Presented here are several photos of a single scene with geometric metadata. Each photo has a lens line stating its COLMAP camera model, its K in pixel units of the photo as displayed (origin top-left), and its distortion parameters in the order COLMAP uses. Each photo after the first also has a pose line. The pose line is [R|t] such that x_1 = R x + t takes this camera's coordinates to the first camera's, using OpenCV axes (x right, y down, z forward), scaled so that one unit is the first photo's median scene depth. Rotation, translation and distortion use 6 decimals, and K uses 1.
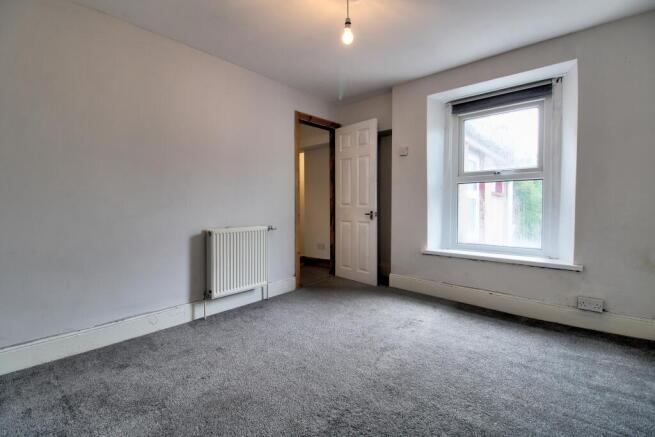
lens RADIAL K [[305.8, 0, 325.5], [0, 305.8, 212.2], [0, 0, 1]] dist [0.001753, -0.013468]
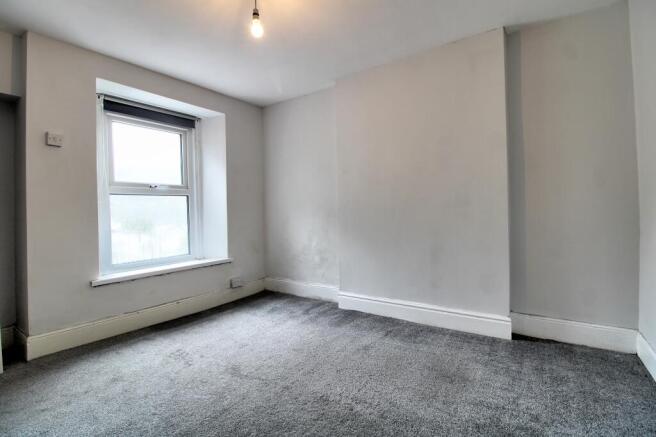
lens RADIAL K [[306.3, 0, 326.0], [0, 306.3, 212.2], [0, 0, 1]] dist [0.001753, -0.013468]
pose [[-0.127714, 0.007430, 0.991783, -0.560251], [0.057651, 0.998337, -0.000056, -0.011741], [-0.990134, 0.057170, -0.127930, 0.620316]]
